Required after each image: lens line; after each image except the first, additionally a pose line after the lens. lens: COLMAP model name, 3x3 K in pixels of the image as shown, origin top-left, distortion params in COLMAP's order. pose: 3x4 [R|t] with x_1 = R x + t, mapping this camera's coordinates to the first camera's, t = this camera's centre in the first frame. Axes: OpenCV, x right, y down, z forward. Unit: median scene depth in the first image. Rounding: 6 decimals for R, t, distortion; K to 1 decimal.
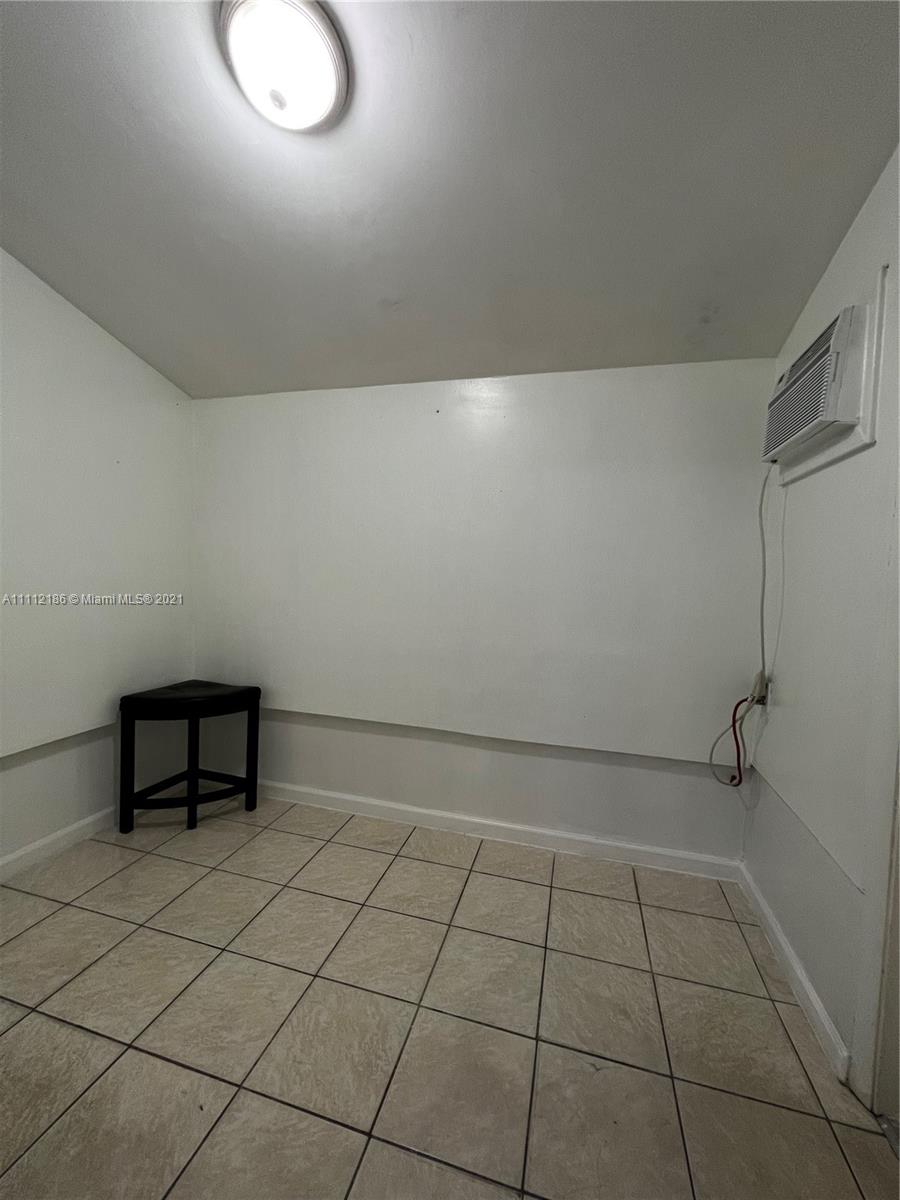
lens RADIAL K [[479.2, 0, 454.7], [0, 479.2, 600.6], [0, 0, 1]] dist [0.003360, 0.000555]
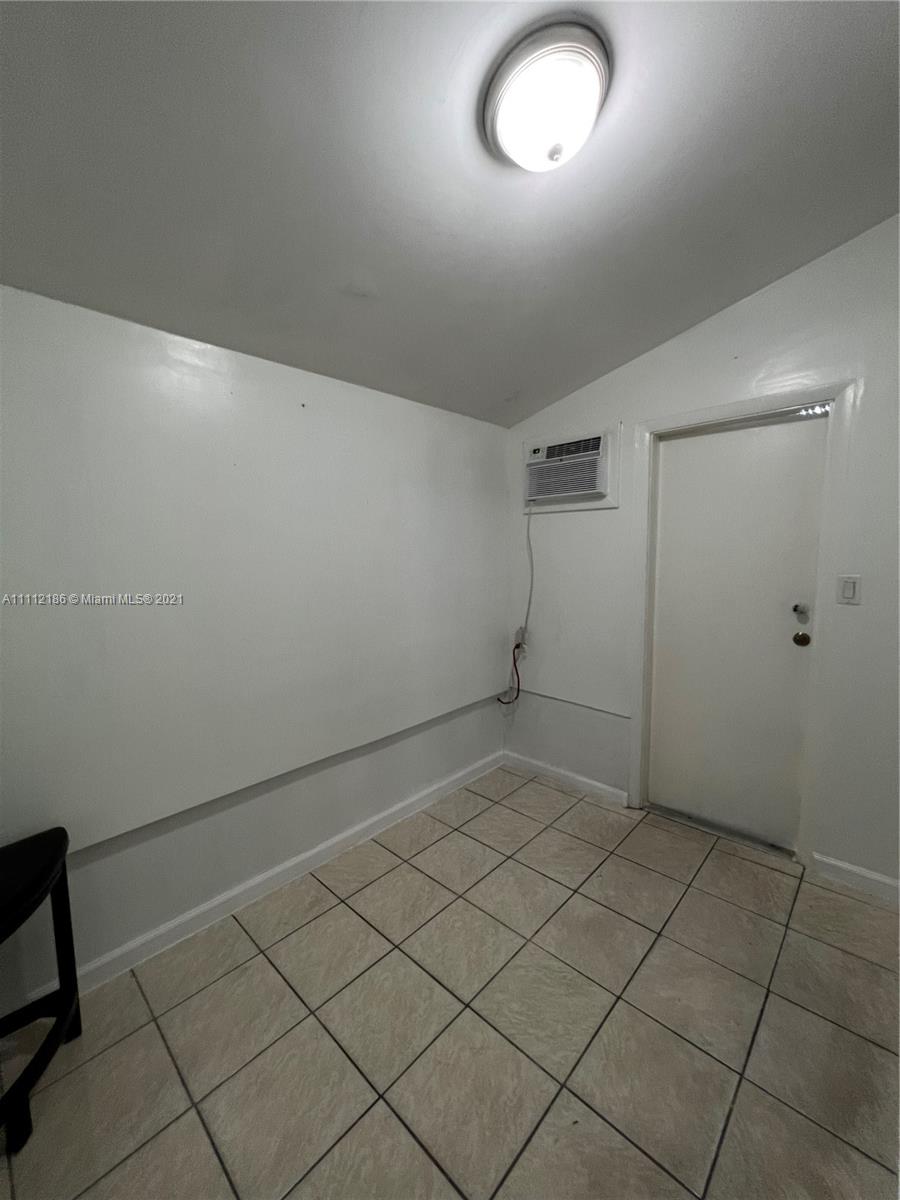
lens RADIAL K [[479.2, 0, 456.6], [0, 479.2, 595.7], [0, 0, 1]] dist [0.003360, 0.000555]
pose [[0.466618, -0.125749, 0.875474, -1.102888], [0.077007, 0.991859, 0.101422, -0.178382], [-0.881100, 0.020092, 0.472503, 0.541398]]
